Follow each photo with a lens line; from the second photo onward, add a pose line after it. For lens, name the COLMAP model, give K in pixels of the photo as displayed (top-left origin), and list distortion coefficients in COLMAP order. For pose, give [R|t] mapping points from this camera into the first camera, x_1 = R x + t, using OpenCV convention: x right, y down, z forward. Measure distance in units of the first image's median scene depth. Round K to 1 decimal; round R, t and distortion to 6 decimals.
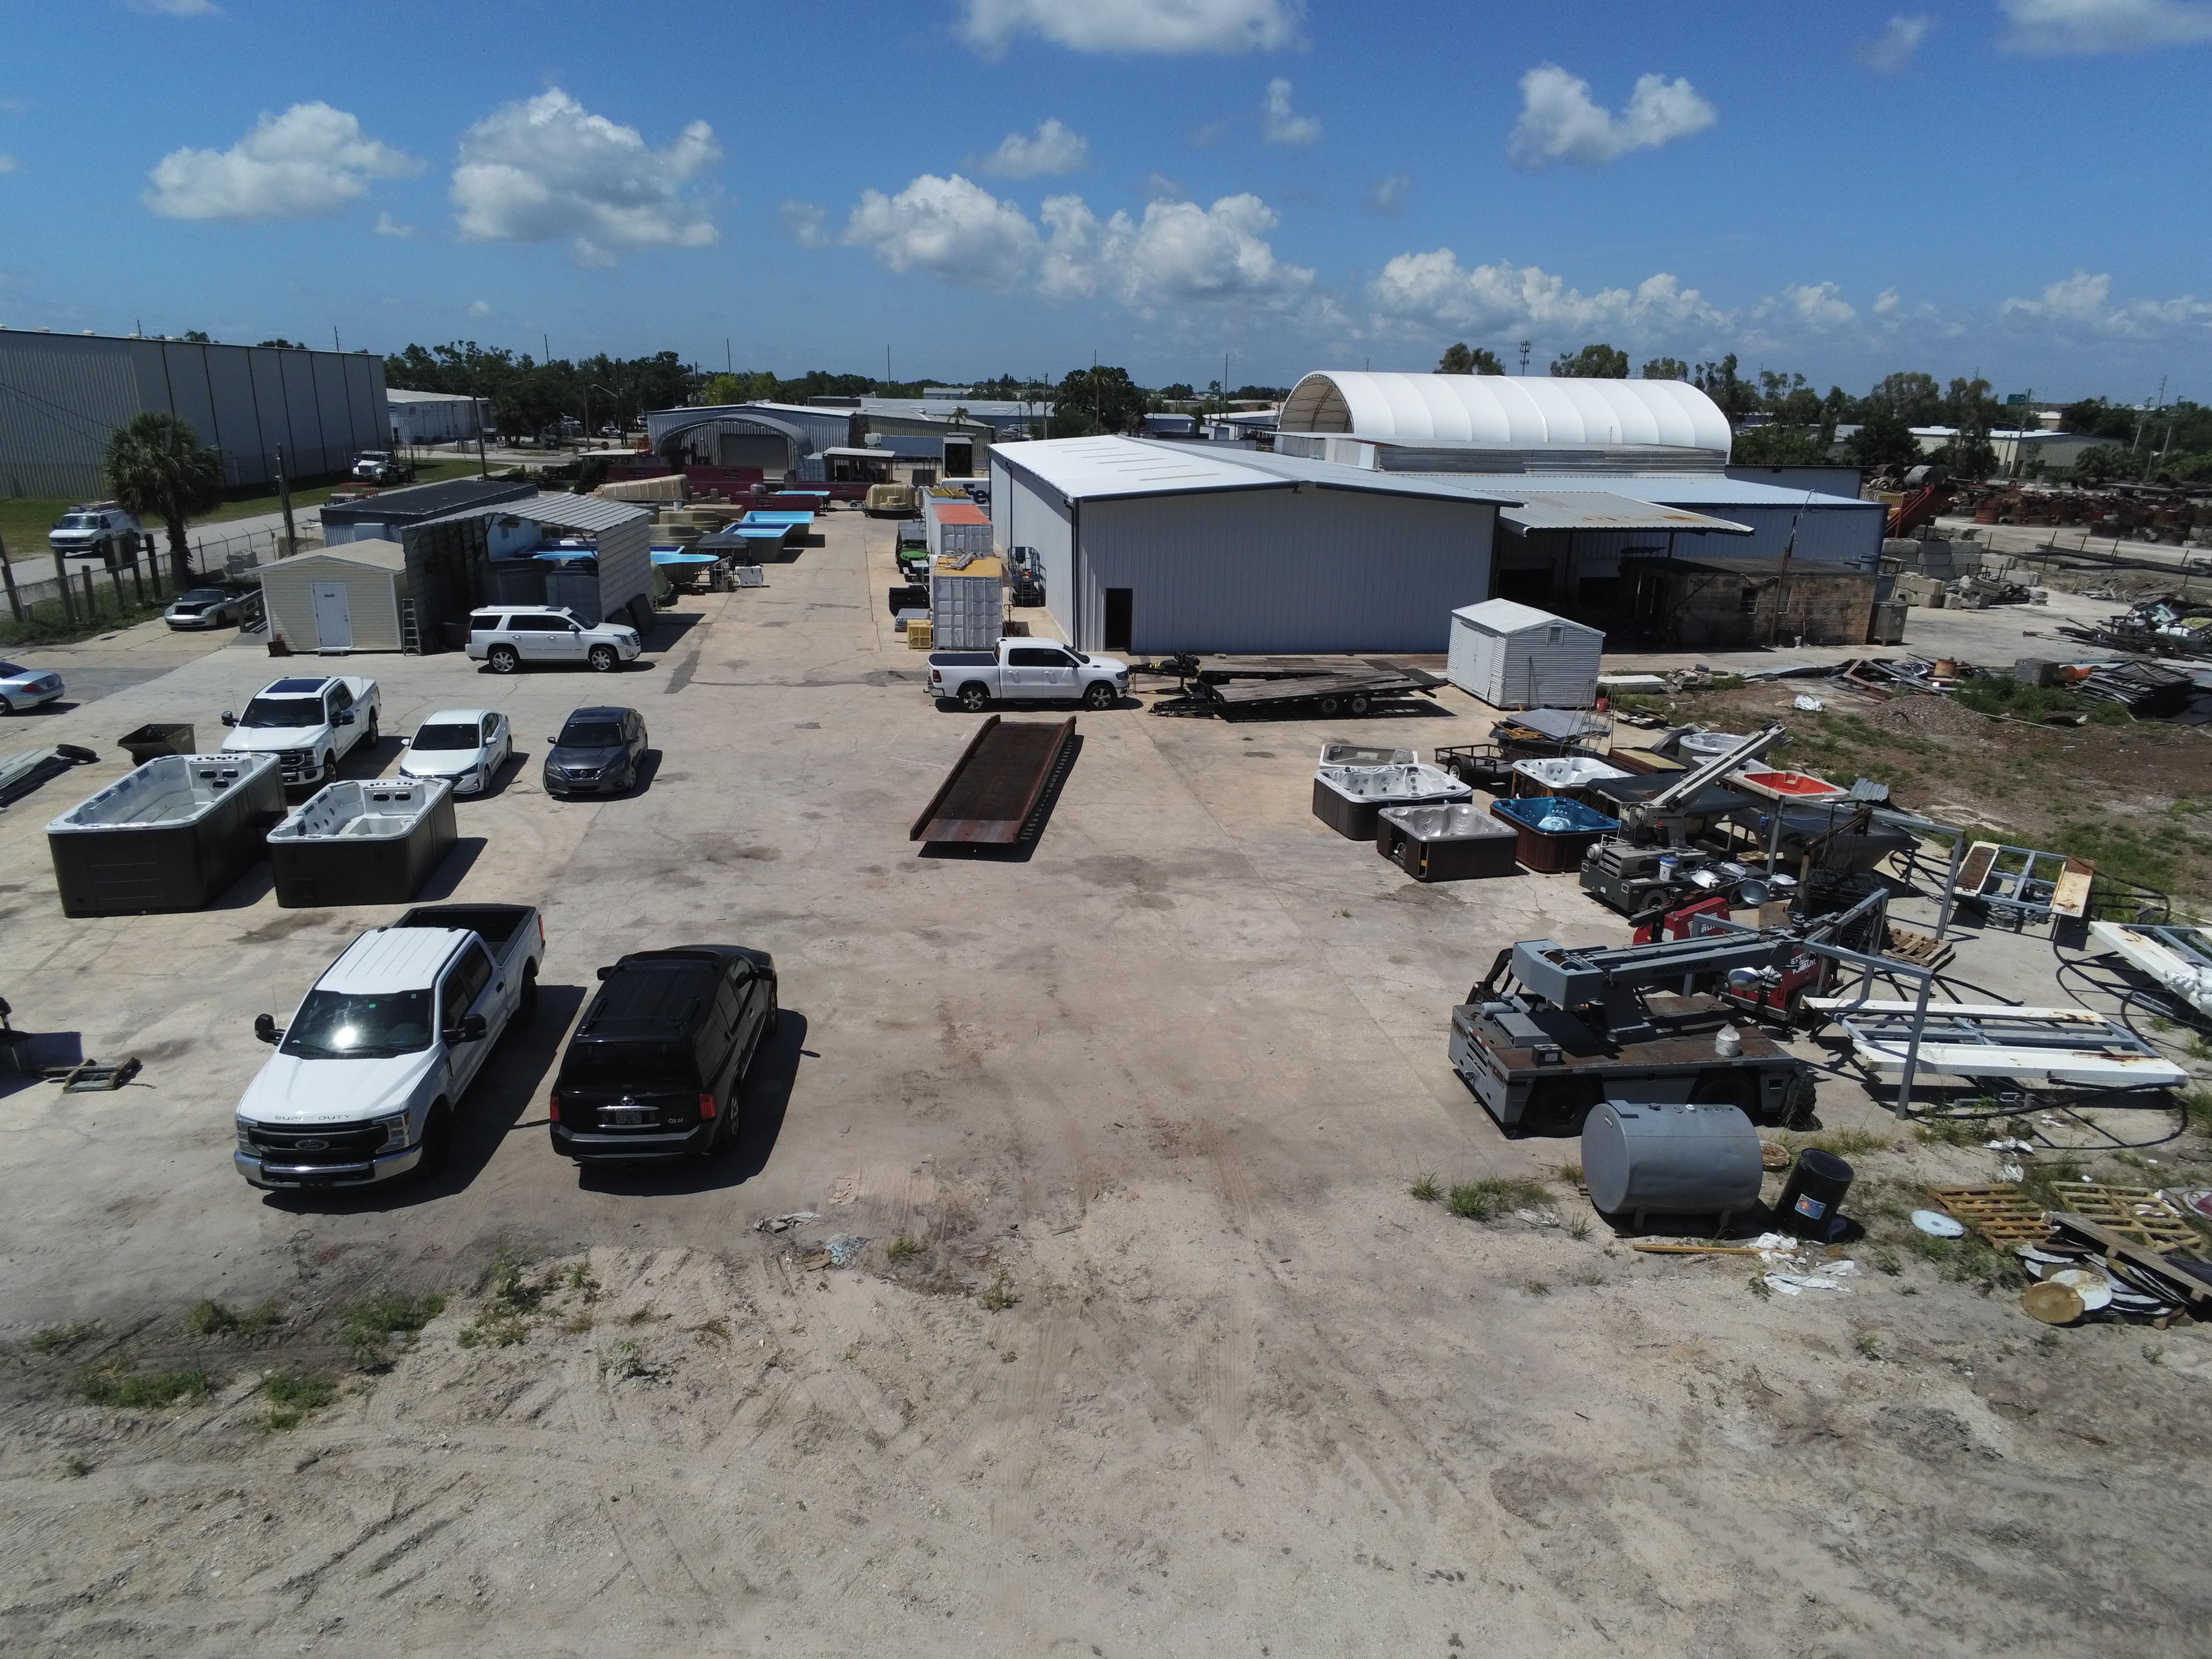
lens RADIAL K [[1428.3, 0, 1107.4], [0, 1428.3, 837.7], [0, 0, 1]] dist [0.001321, 0.002164]
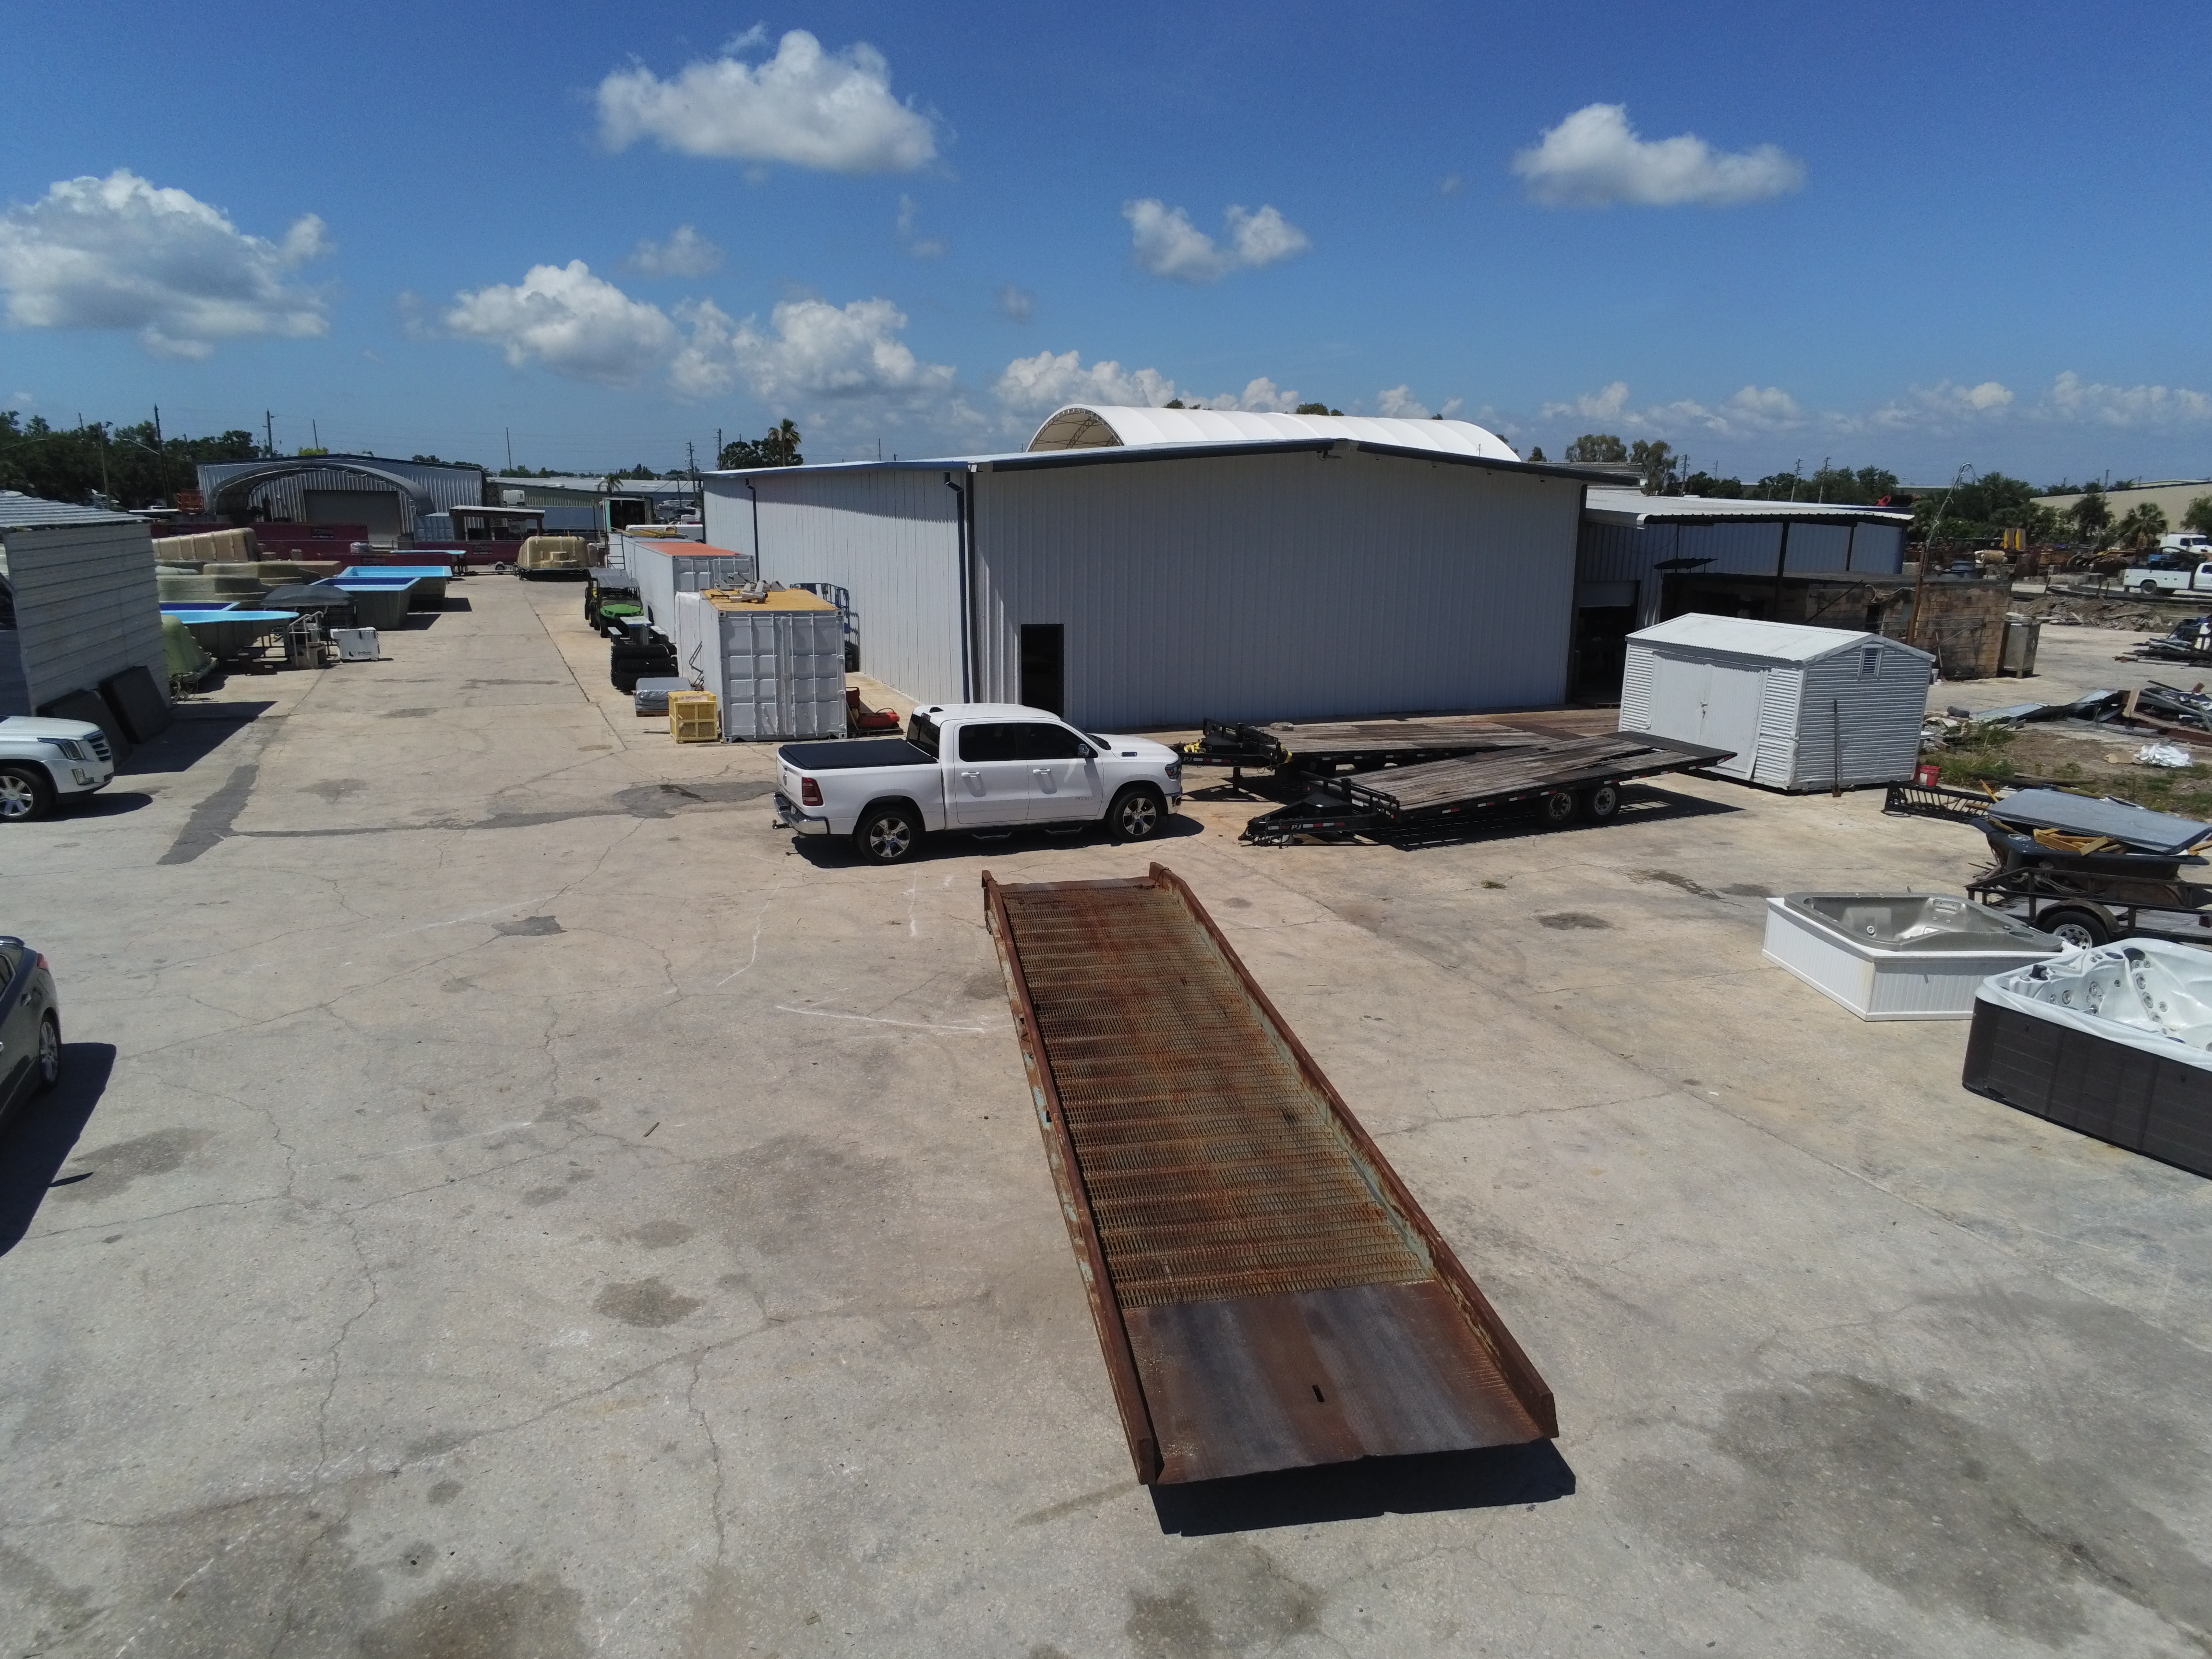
lens RADIAL K [[1431.2, 0, 1107.4], [0, 1431.2, 833.4], [0, 0, 1]] dist [0.000261, 0.001915]
pose [[0.970434, -0.062568, 0.233117, -0.130434], [0.077613, 0.995414, -0.055928, -0.063772], [-0.228549, 0.072367, 0.970839, 0.509506]]
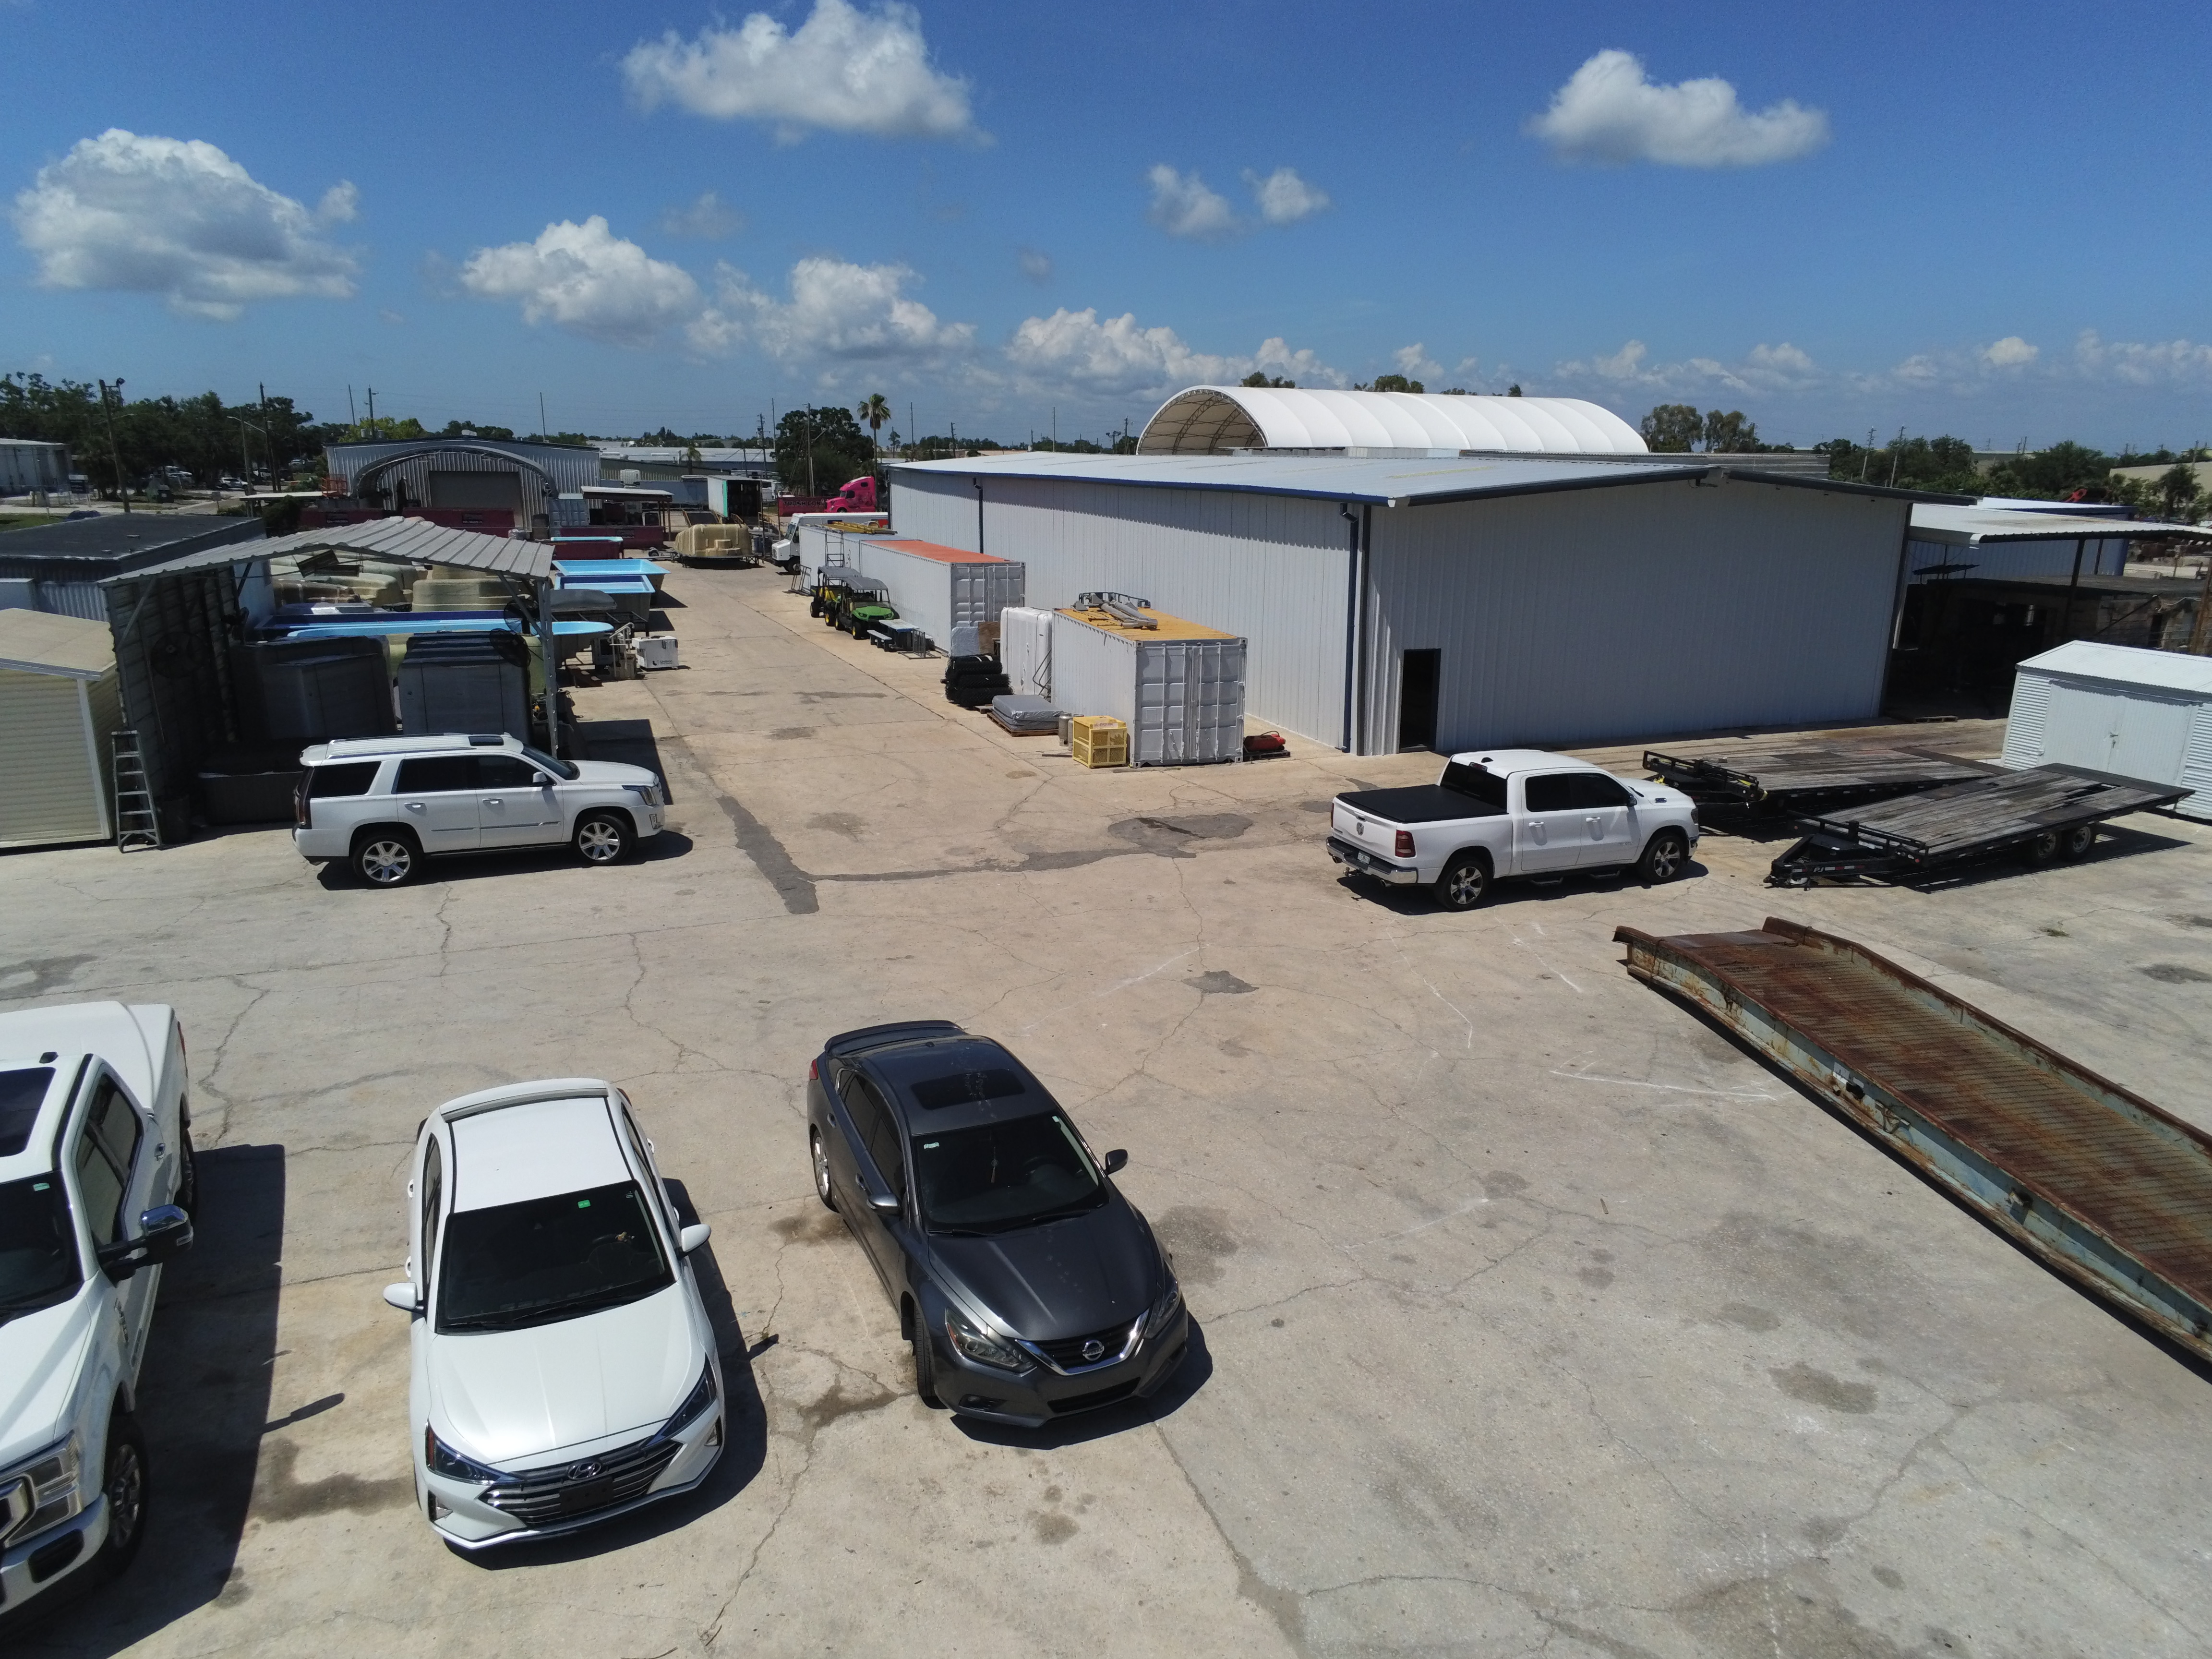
lens RADIAL K [[1432.8, 0, 1109.0], [0, 1432.8, 828.3], [0, 0, 1]] dist [-0.001713, 0.004360]
pose [[0.972223, -0.067446, 0.224129, -0.315081], [0.076988, 0.996449, -0.034098, -0.105457], [-0.221033, 0.050406, 0.973963, 0.526600]]
